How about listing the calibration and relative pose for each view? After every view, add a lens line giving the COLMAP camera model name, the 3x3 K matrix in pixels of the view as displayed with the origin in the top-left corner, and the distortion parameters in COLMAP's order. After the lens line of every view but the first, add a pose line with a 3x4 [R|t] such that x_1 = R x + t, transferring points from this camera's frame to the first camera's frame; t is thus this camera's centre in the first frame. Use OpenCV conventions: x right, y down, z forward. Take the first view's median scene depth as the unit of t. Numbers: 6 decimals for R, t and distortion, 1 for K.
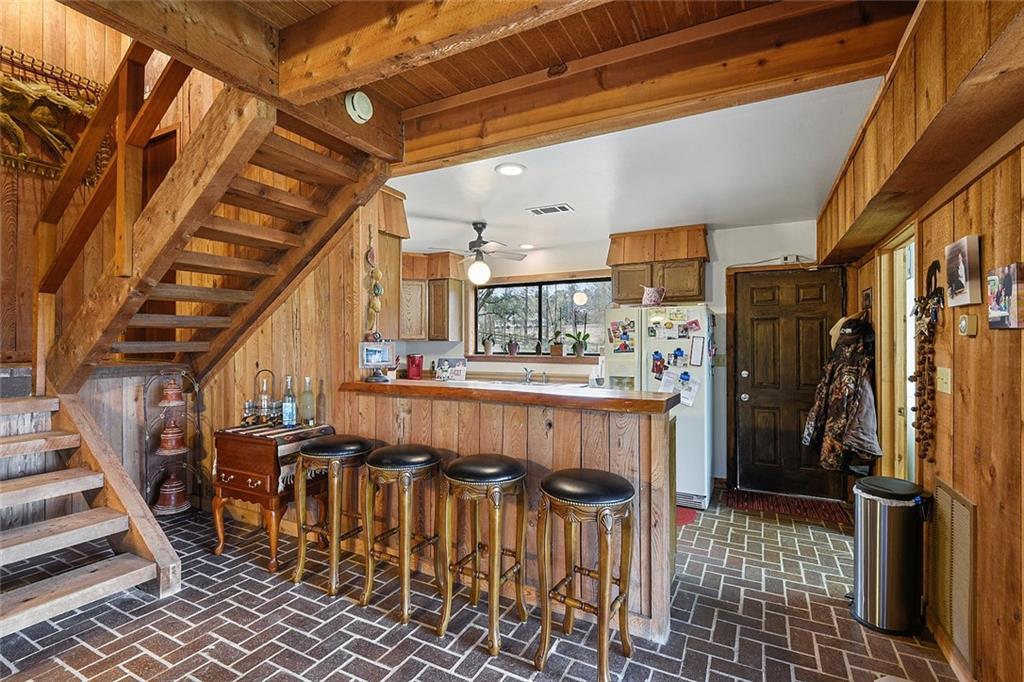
lens RADIAL K [[469.7, 0, 515.3], [0, 469.7, 341.5], [0, 0, 1]] dist [0.001379, -0.000242]
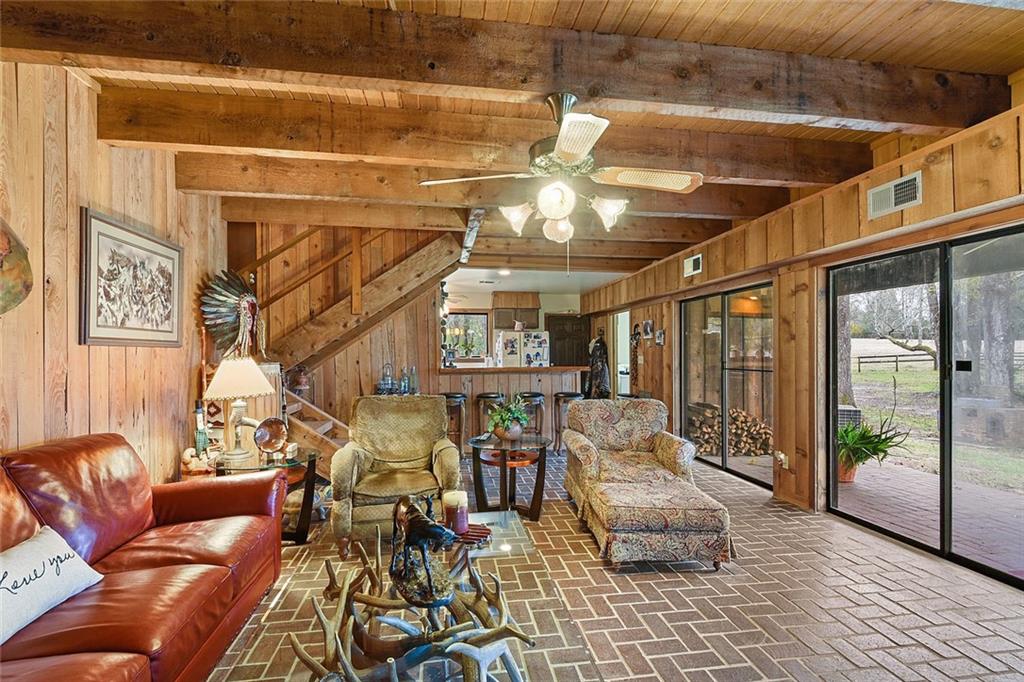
lens RADIAL K [[469.7, 0, 508.0], [0, 469.7, 348.1], [0, 0, 1]] dist [0.001379, -0.000242]
pose [[0.803817, 0.003292, 0.594867, -1.189292], [0.001007, 0.999976, -0.006894, 0.012606], [-0.594875, 0.006140, 0.803795, -0.731504]]
